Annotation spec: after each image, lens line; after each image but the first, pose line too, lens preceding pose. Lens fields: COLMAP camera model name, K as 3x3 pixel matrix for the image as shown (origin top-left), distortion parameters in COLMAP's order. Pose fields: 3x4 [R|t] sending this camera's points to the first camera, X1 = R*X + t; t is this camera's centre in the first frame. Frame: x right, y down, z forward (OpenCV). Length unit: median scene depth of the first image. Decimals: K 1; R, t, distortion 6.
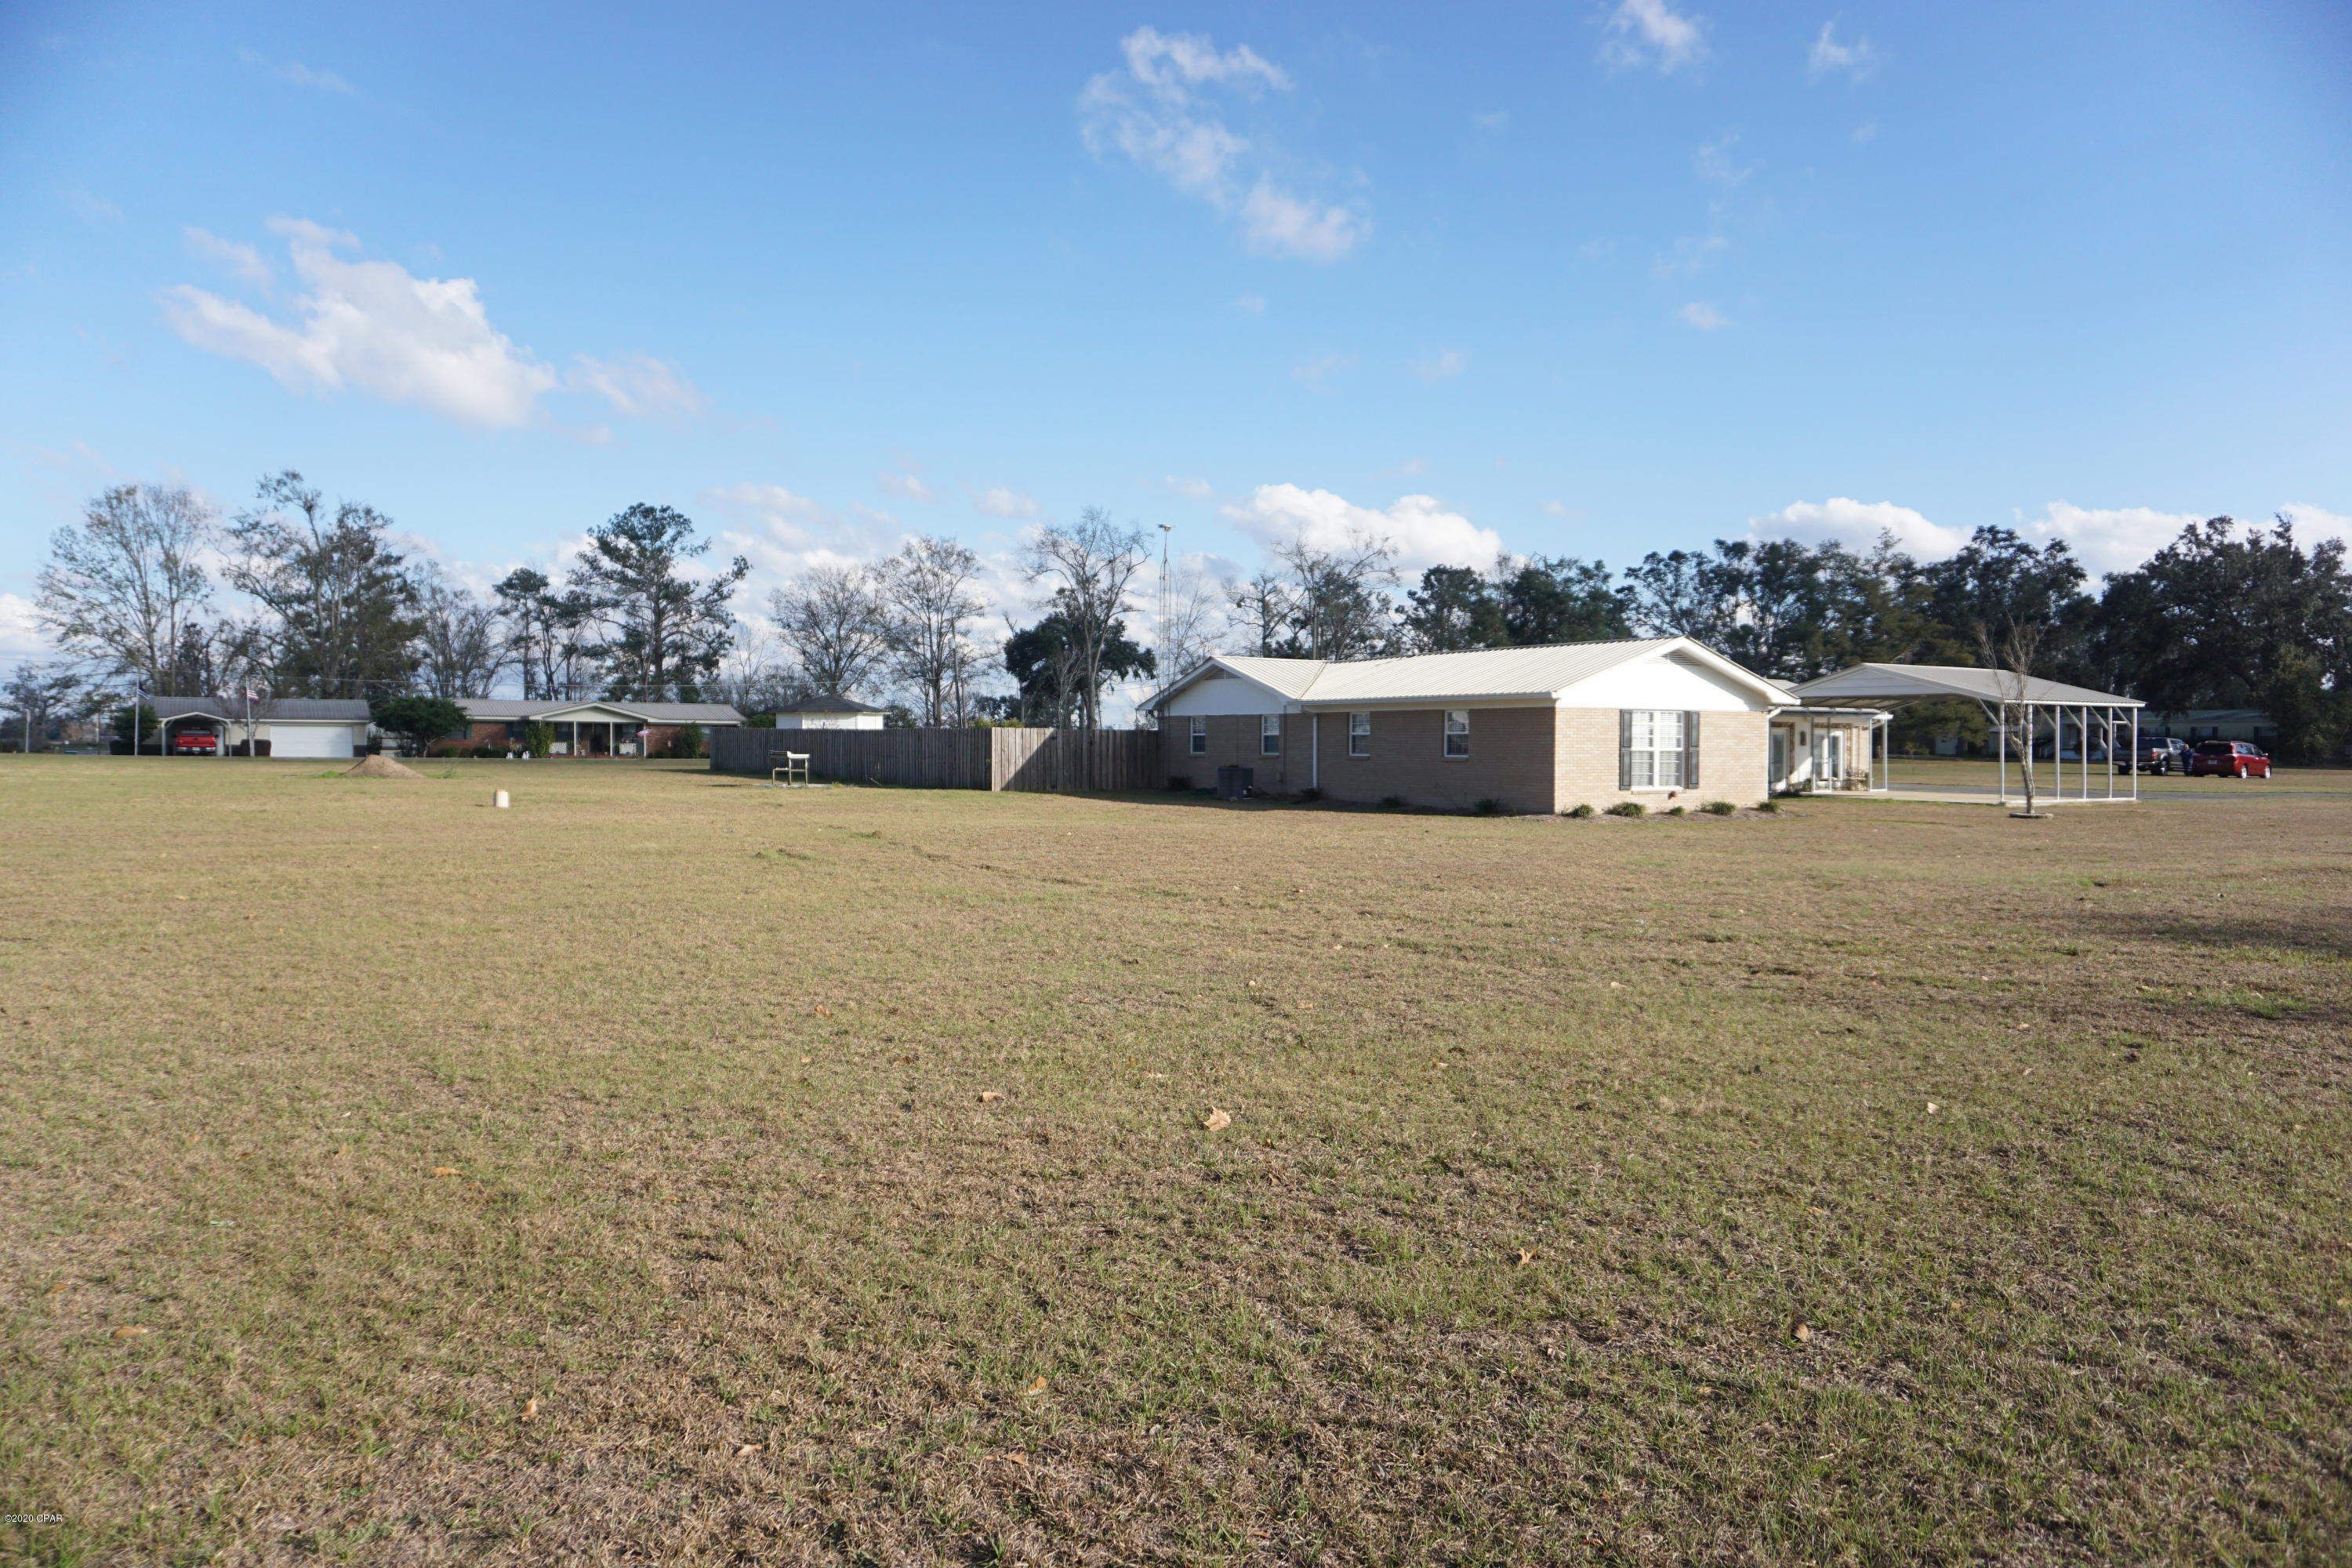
lens RADIAL K [[1551.0, 0, 1169.2], [0, 1551.0, 765.3], [0, 0, 1]] dist [-0.044632, 0.029559]
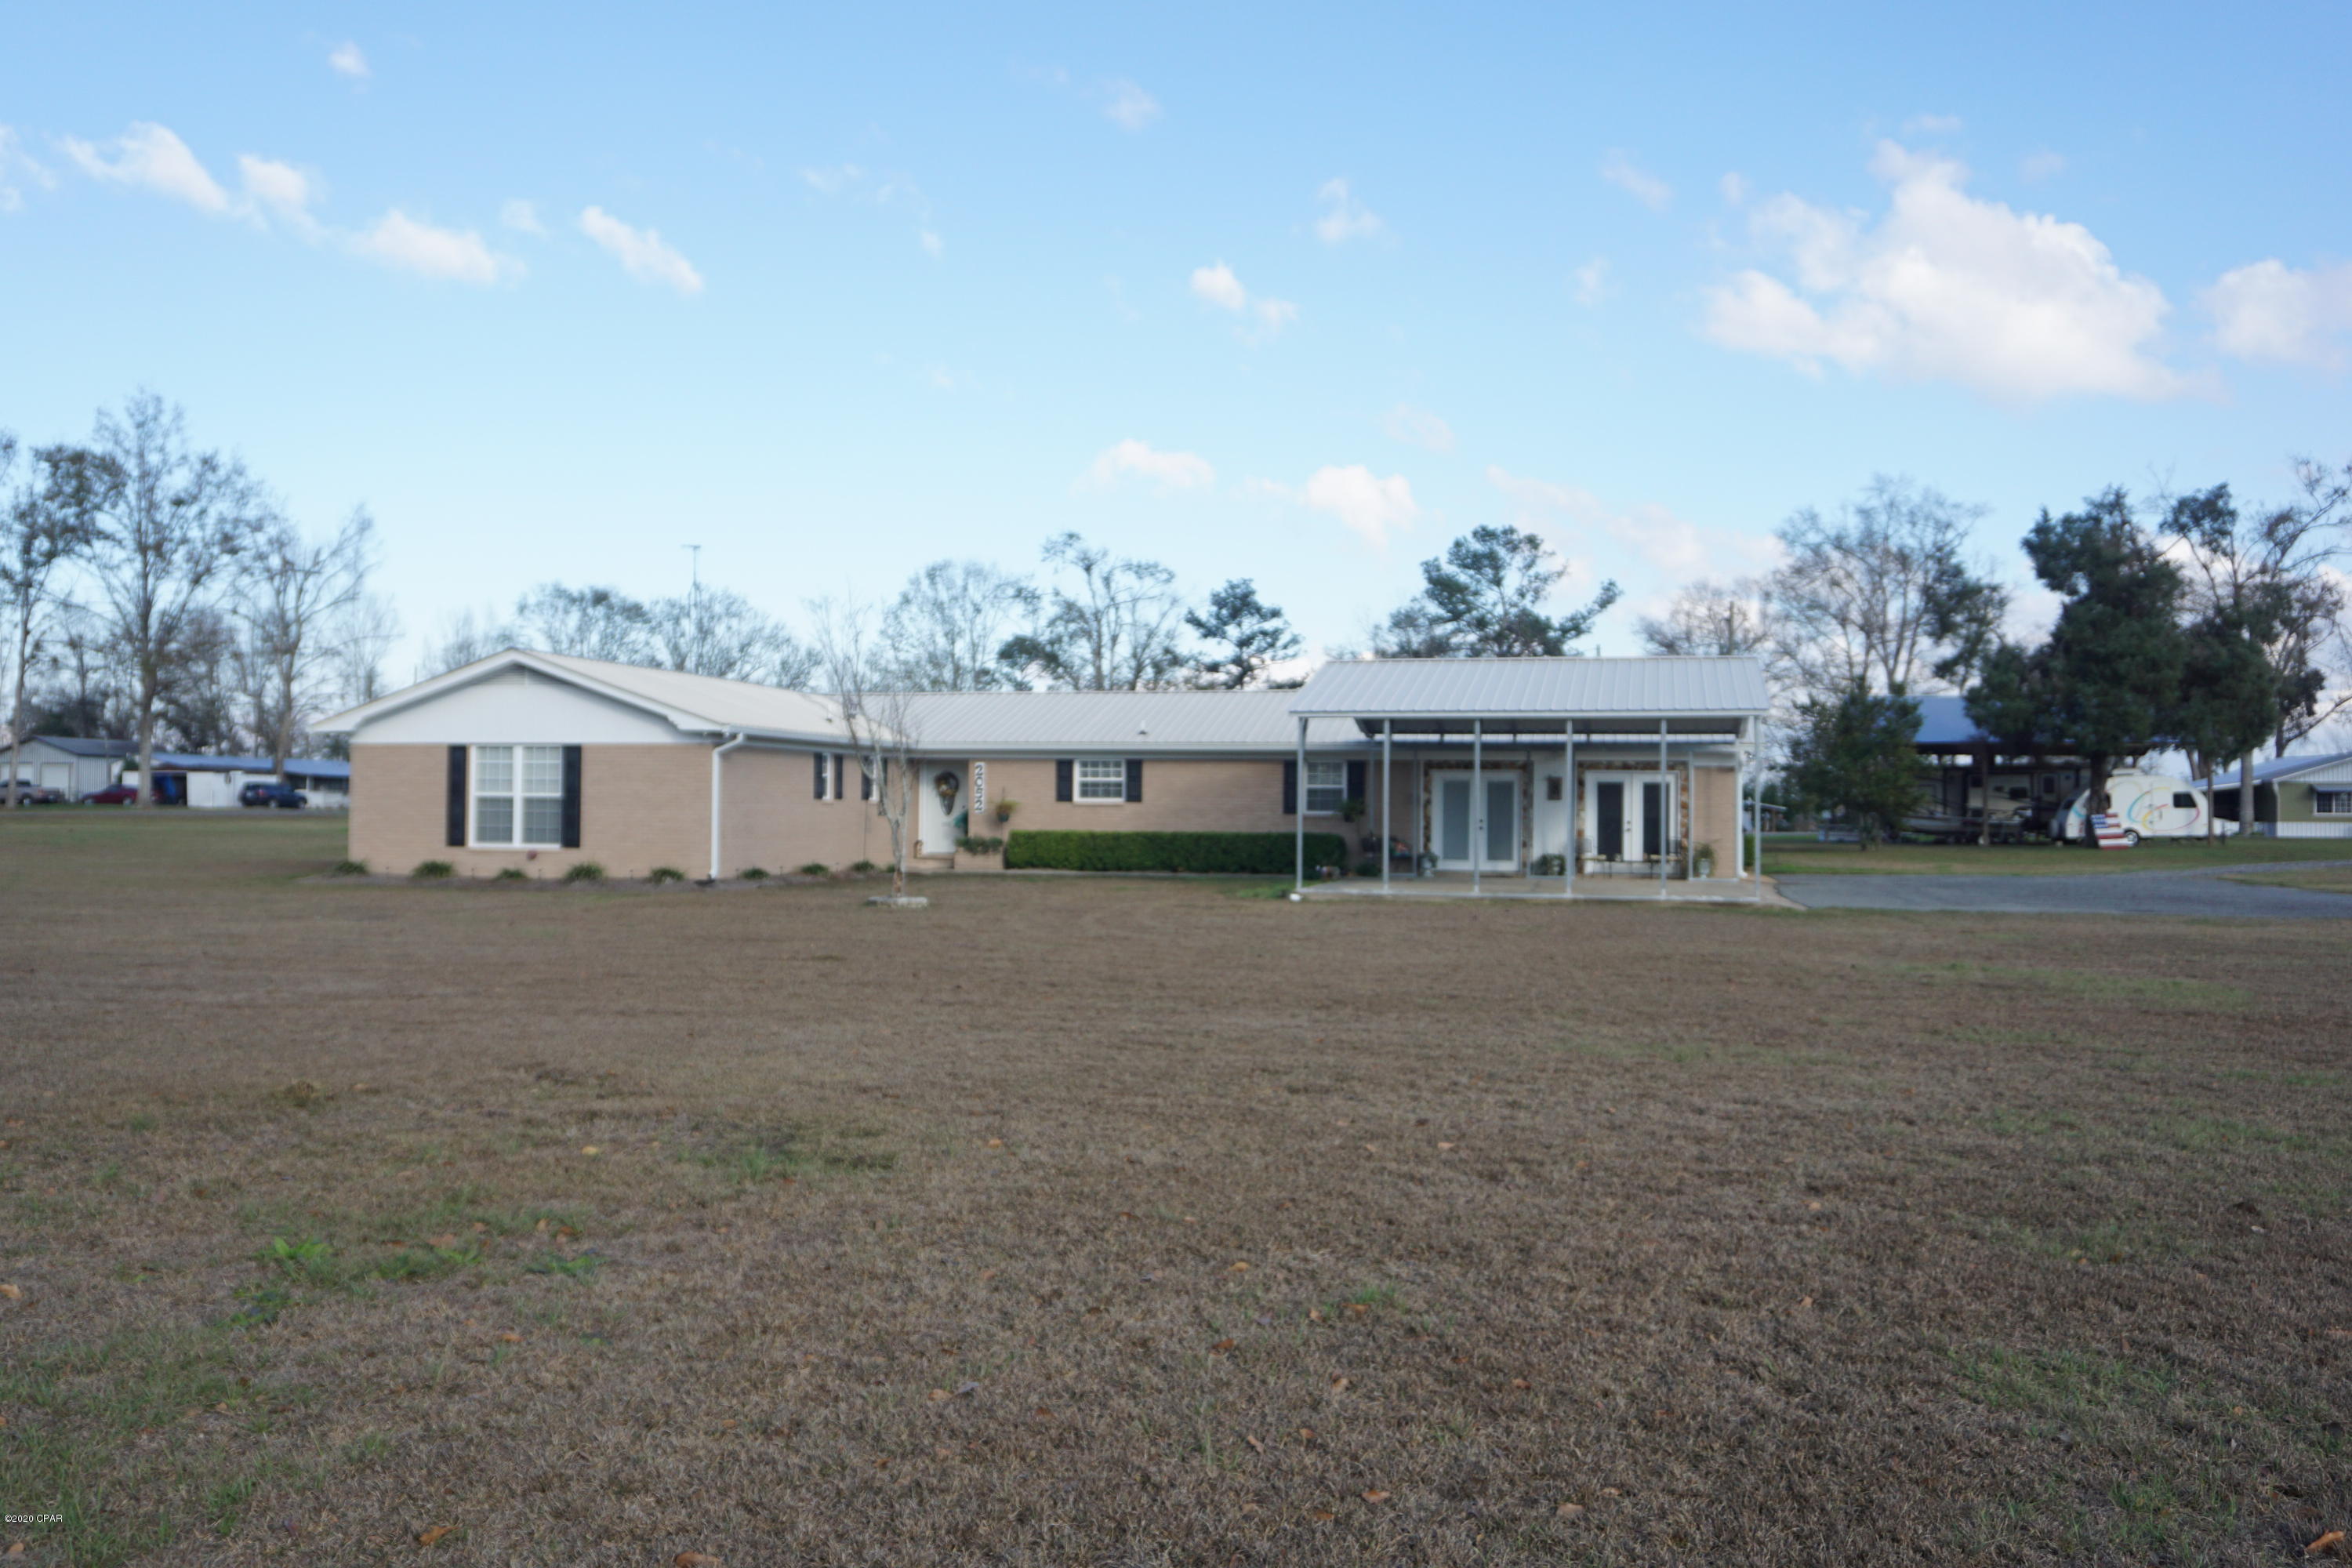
lens RADIAL K [[1999.7, 0, 1192.1], [0, 1999.7, 778.9], [0, 0, 1]] dist [0.006591, -0.001182]
pose [[0.711894, -0.010971, -0.702201, 0.382723], [-0.014535, 0.999434, -0.030351, 0.002053], [0.702136, 0.031813, 0.711331, 0.158553]]
